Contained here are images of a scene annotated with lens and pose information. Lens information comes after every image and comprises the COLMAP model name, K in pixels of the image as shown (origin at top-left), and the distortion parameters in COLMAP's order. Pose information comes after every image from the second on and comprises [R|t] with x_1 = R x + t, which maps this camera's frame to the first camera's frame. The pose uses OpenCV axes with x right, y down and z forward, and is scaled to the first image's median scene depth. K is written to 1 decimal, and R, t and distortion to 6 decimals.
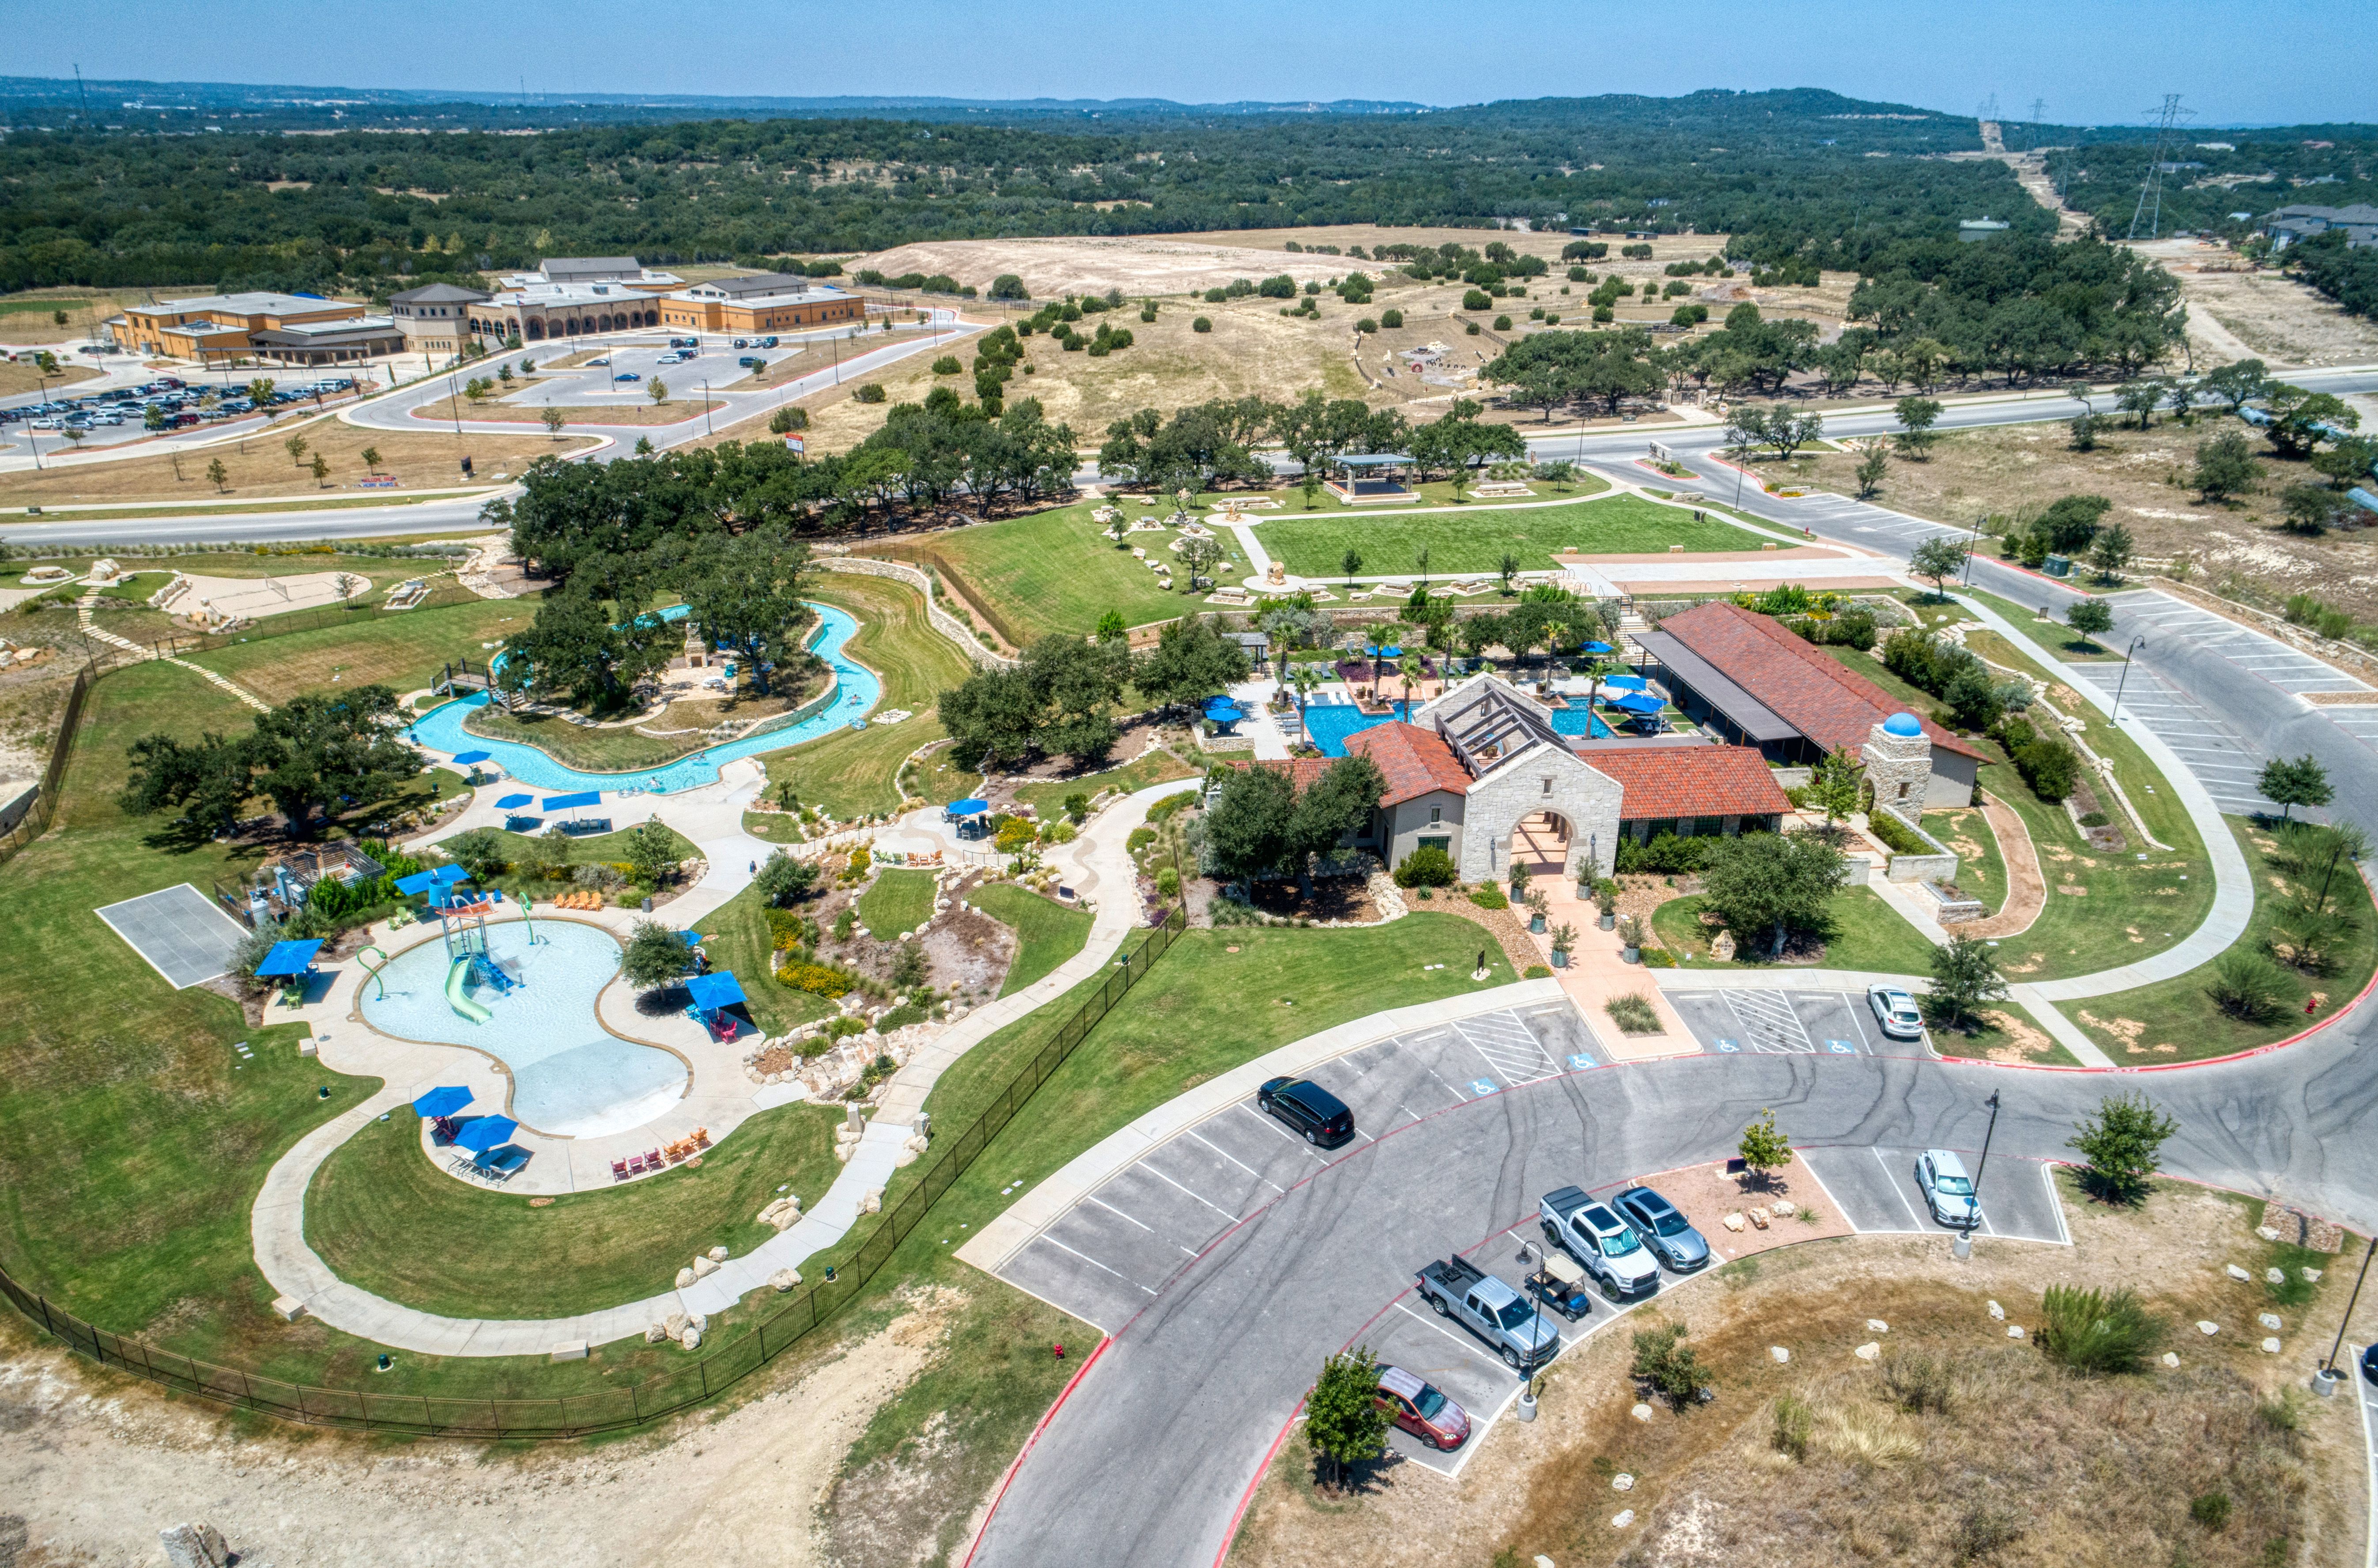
lens RADIAL K [[1629.1, 0, 1192.1], [0, 1629.1, 778.6], [0, 0, 1]] dist [-0.003679, 0.000395]
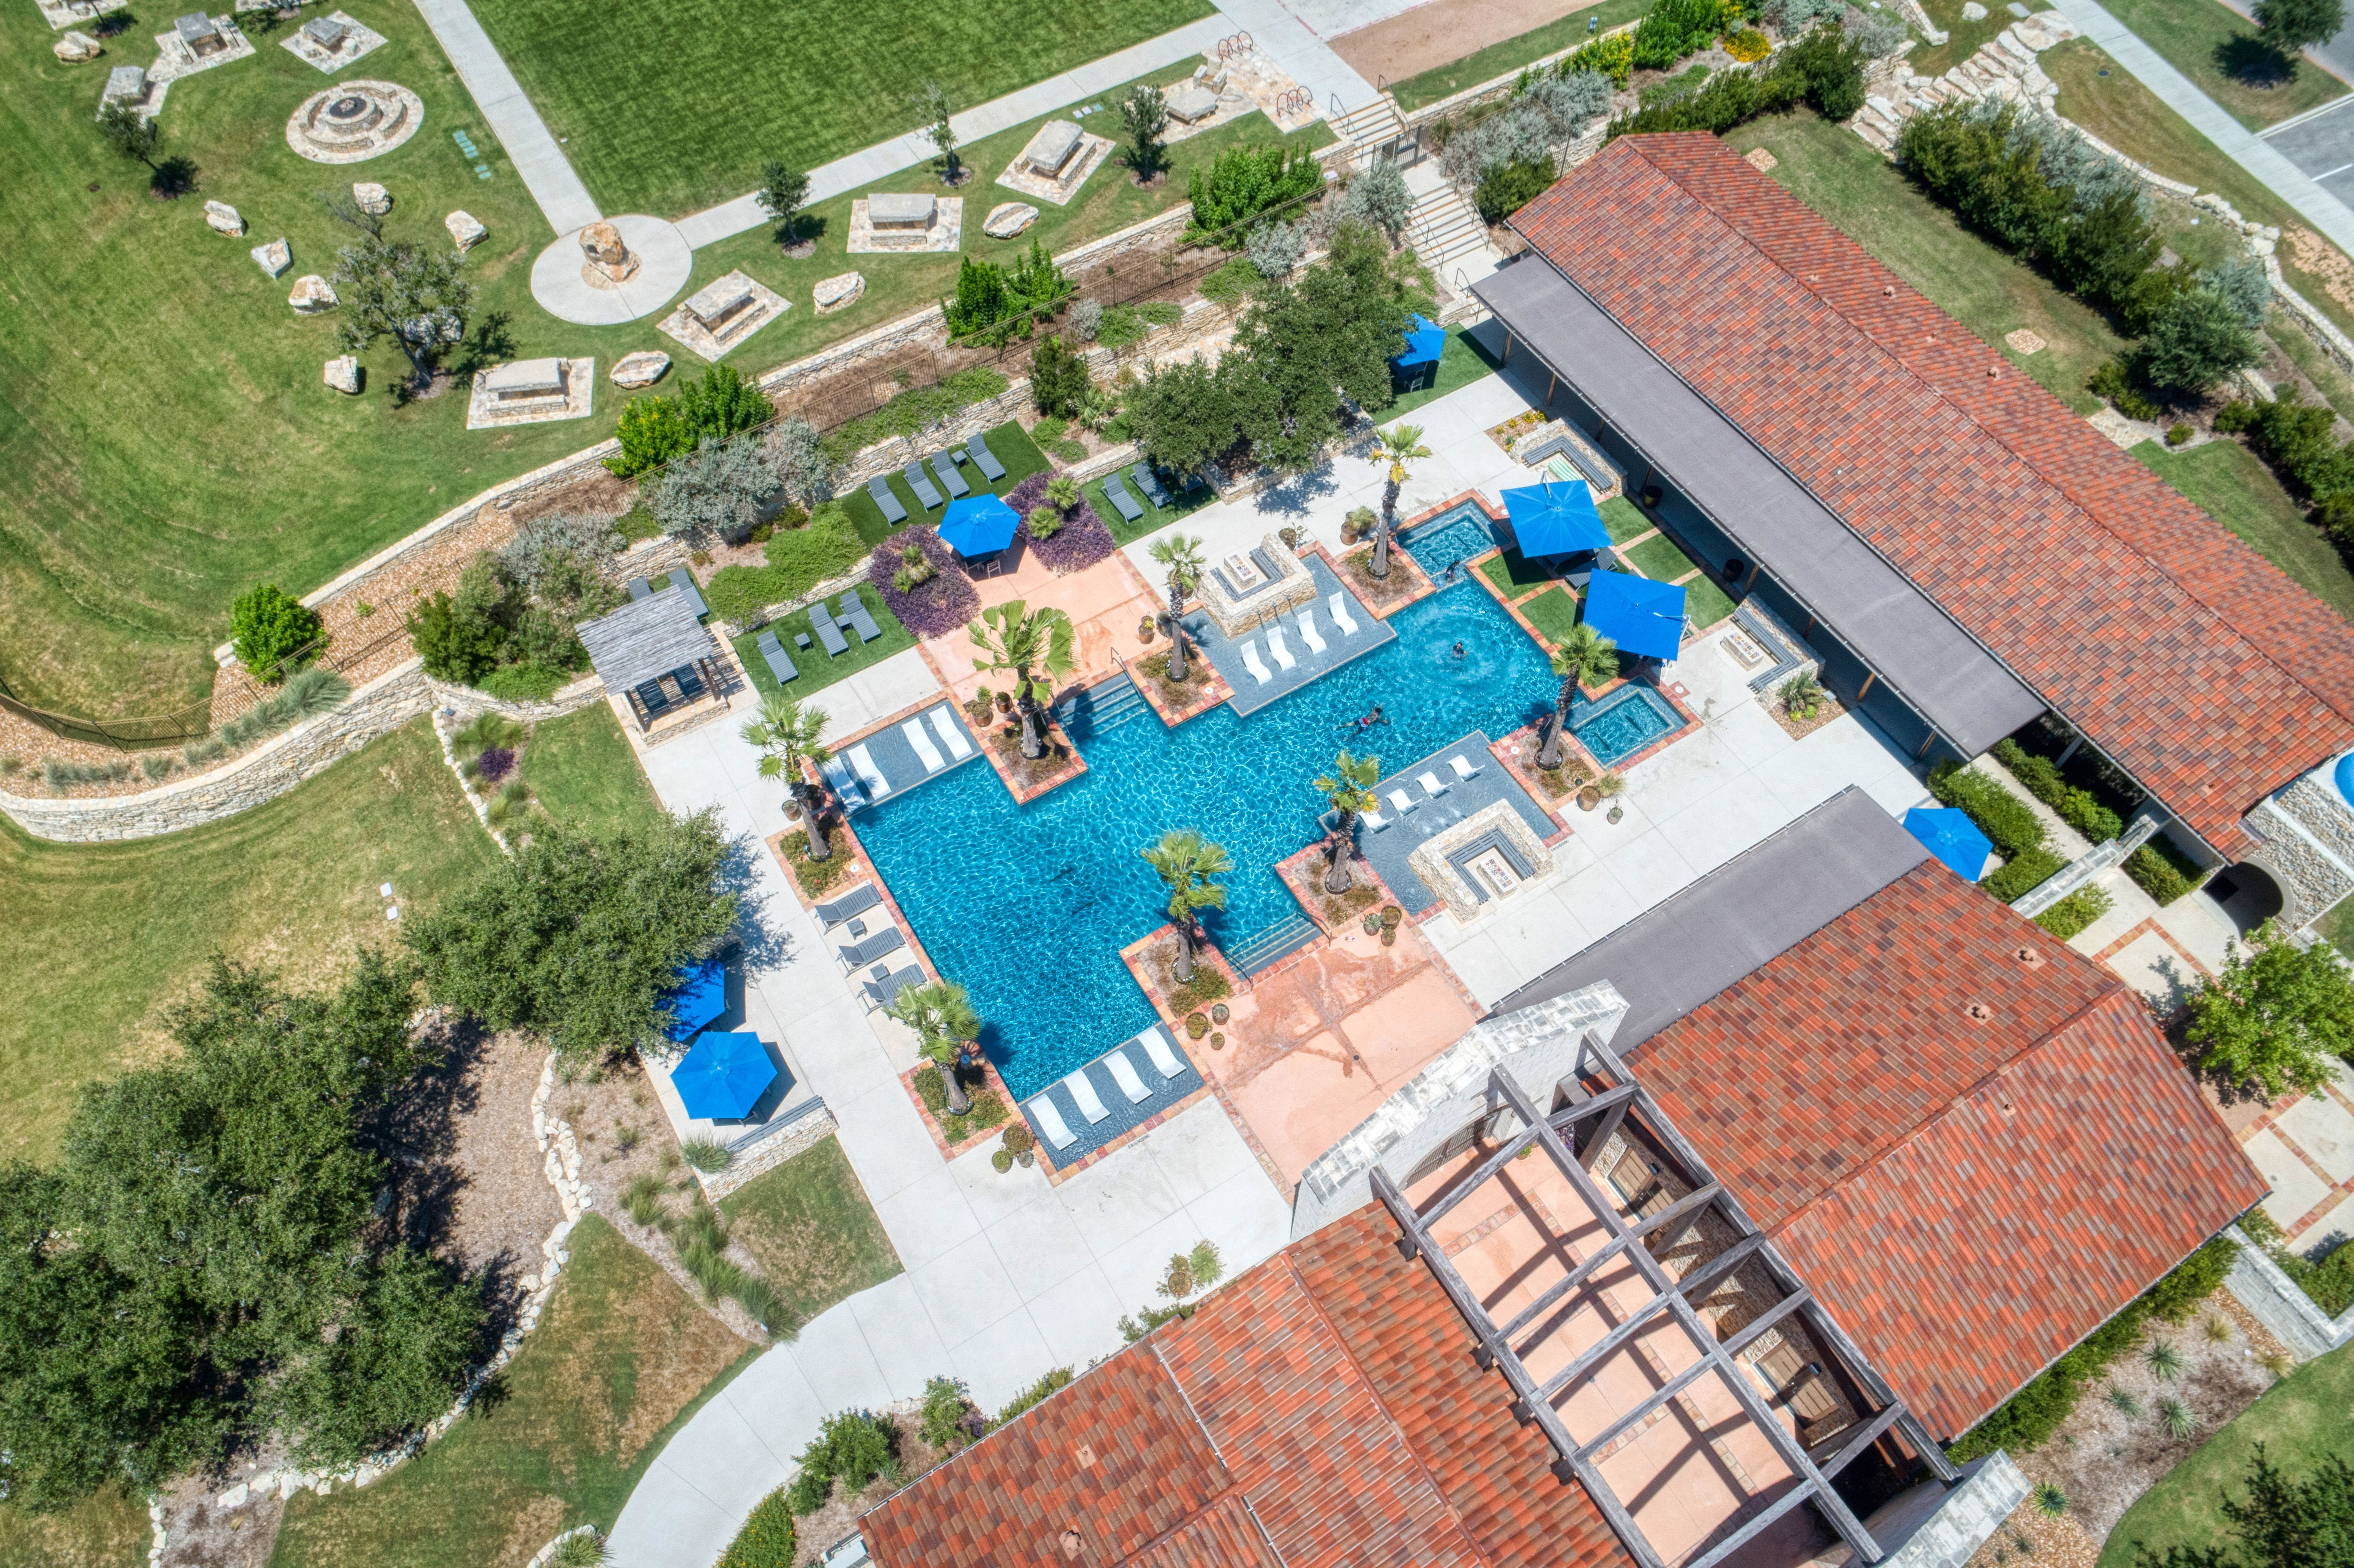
lens RADIAL K [[1591.6, 0, 1181.3], [0, 1591.6, 778.3], [0, 0, 1]] dist [-0.006143, 0.009354]
pose [[0.906769, -0.362003, 0.216158, 0.062382], [0.171012, 0.784384, 0.596236, -0.302245], [-0.385390, -0.503682, 0.773161, 0.736449]]
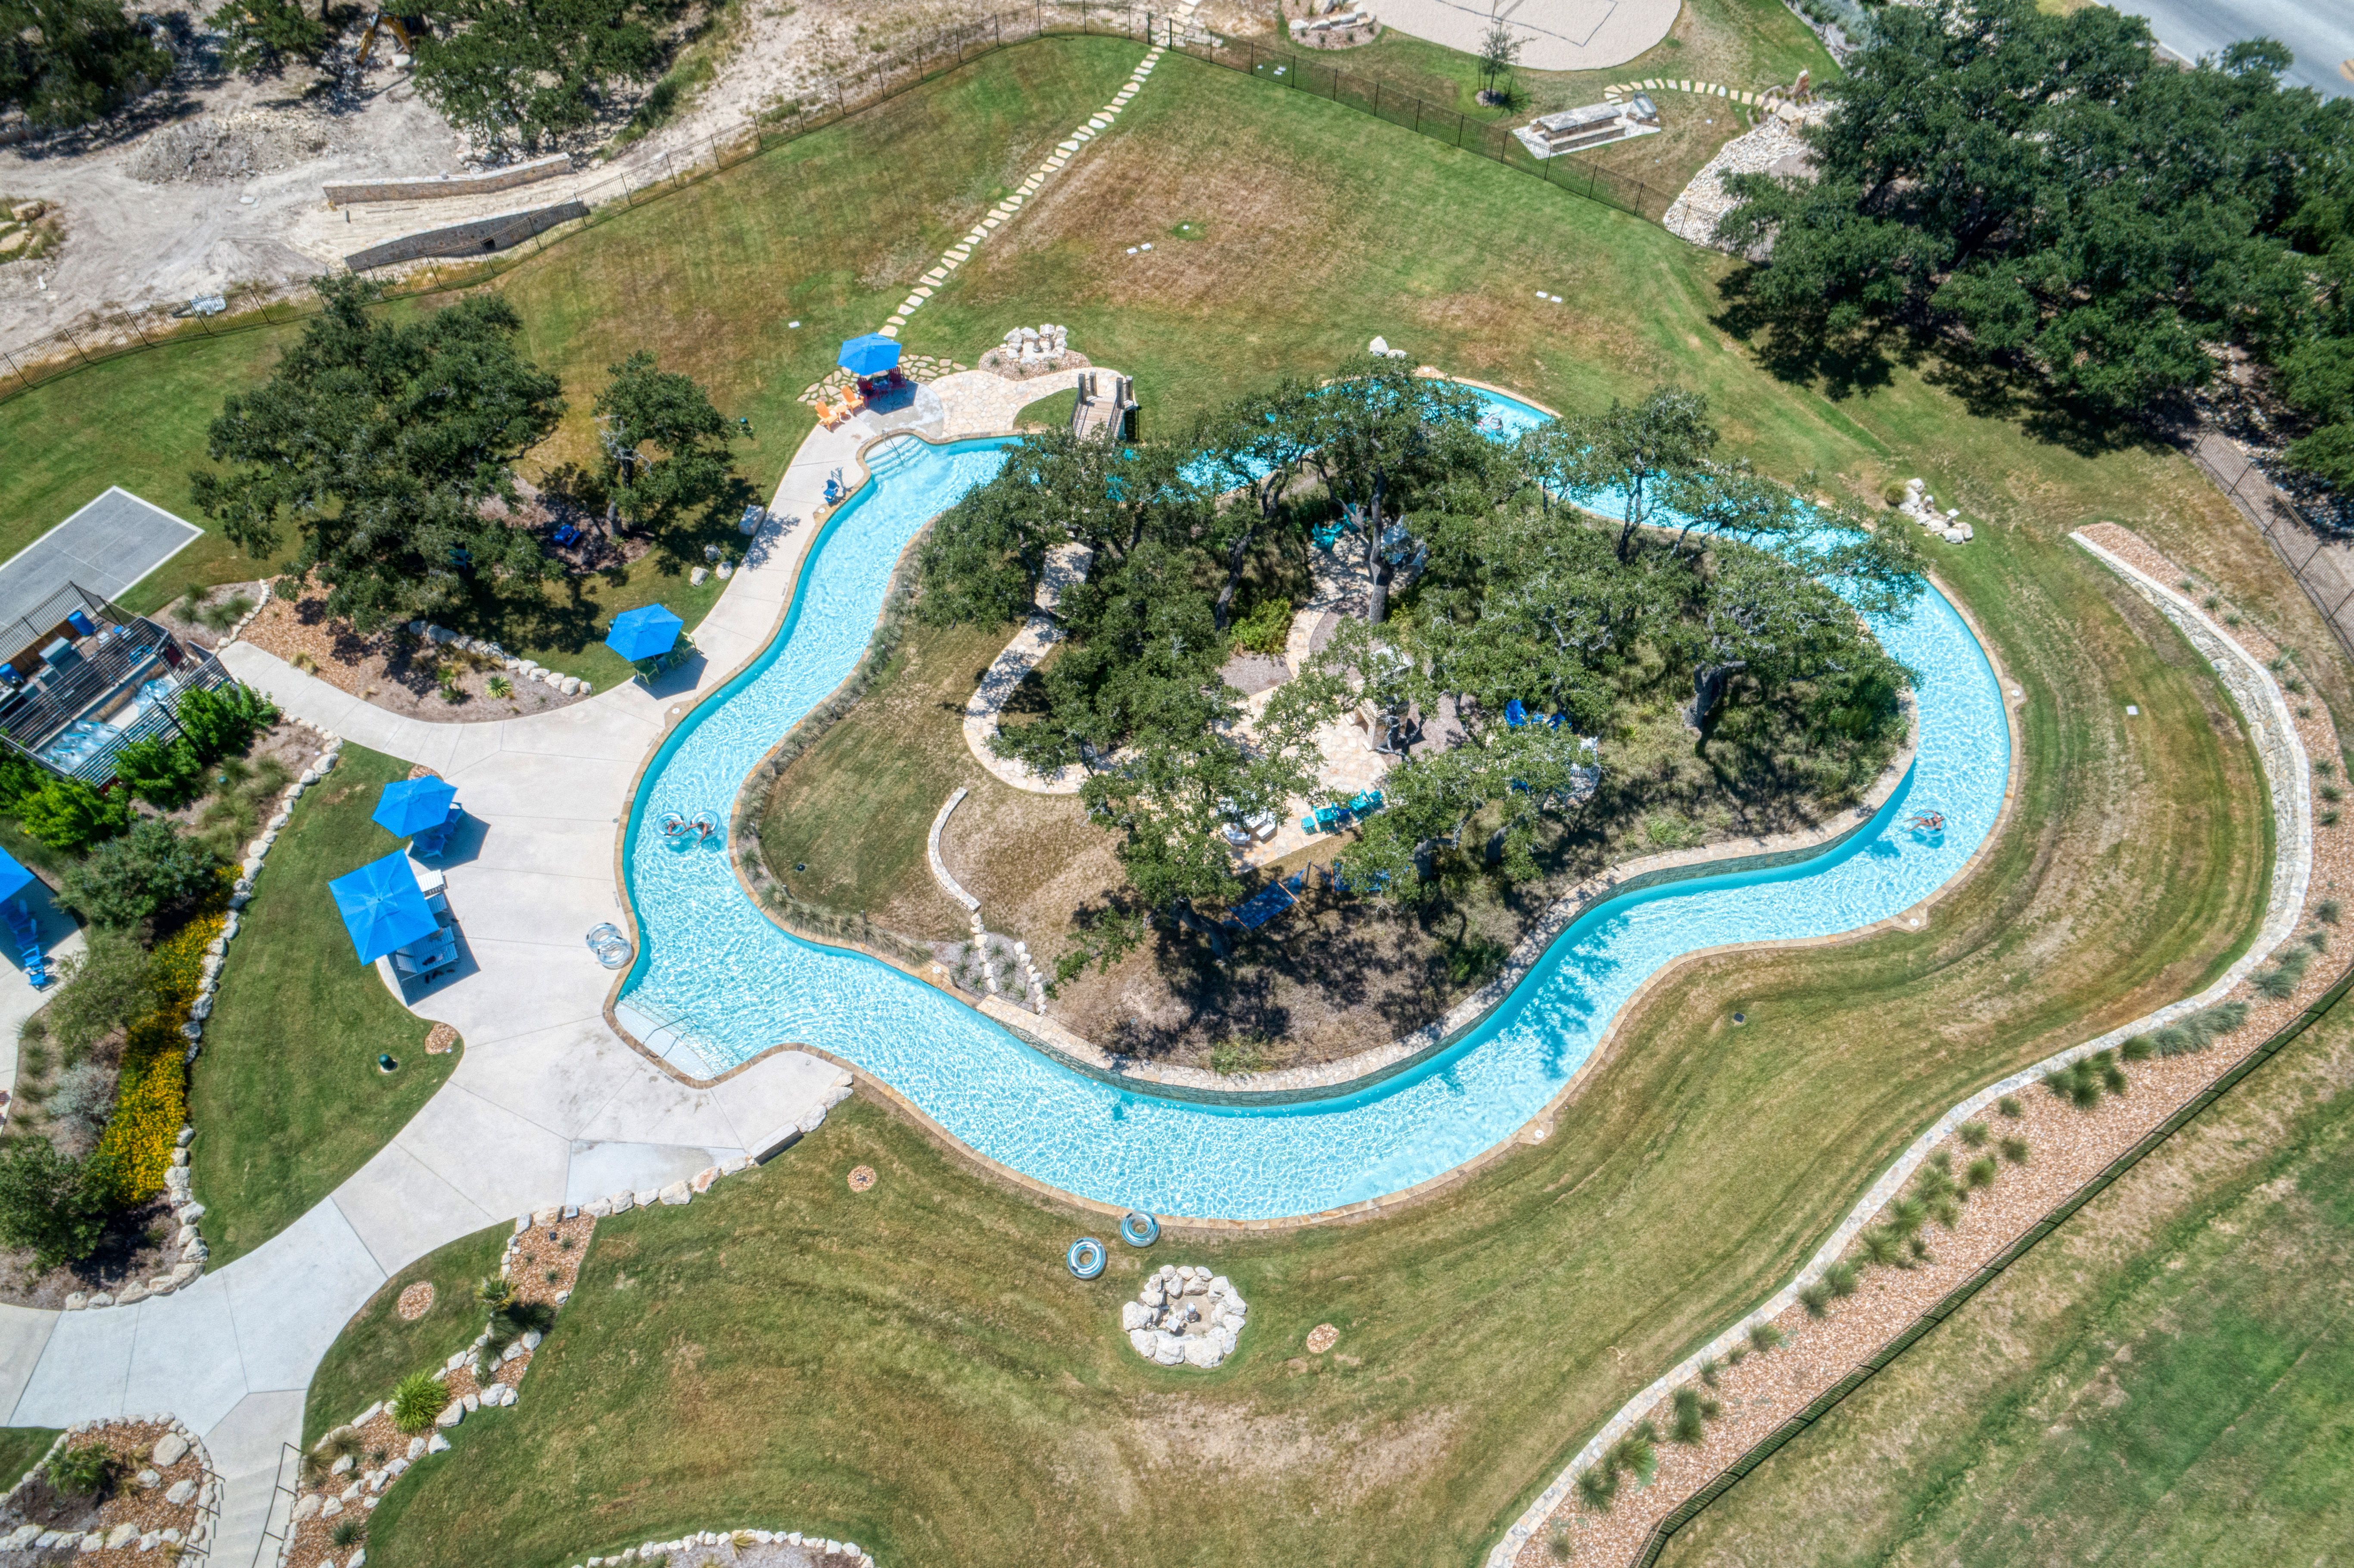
lens RADIAL K [[1591.6, 0, 1181.3], [0, 1591.6, 778.3], [0, 0, 1]] dist [-0.006143, 0.009354]
pose [[0.220558, 0.778713, -0.587333, -0.085591], [-0.369543, 0.623985, 0.688535, -0.401651], [0.902658, 0.065183, 0.425393, 0.983916]]
